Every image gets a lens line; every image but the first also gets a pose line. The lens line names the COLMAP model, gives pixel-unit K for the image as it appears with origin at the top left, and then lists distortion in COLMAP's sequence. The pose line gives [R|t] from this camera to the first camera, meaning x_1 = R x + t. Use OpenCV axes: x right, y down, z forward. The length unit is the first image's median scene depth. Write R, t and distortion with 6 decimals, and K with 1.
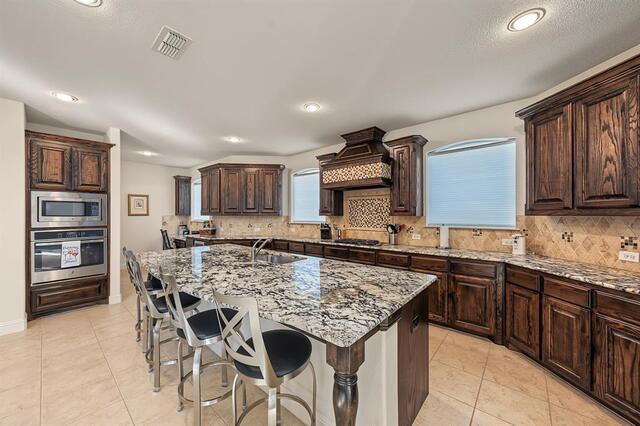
lens RADIAL K [[237.4, 0, 323.5], [0, 237.4, 214.5], [0, 0, 1]] dist [0.008696, 0.000090]
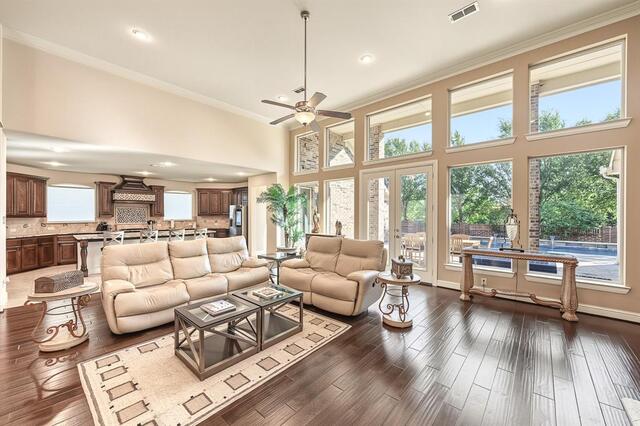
lens RADIAL K [[247.7, 0, 323.1], [0, 247.7, 213.3], [0, 0, 1]] dist [0.002017, 0.000010]
pose [[0.034892, 0.000211, 0.999391, -2.220851], [-0.002999, 0.999995, -0.000106, -0.034248], [-0.999387, -0.002994, 0.034892, -0.822078]]
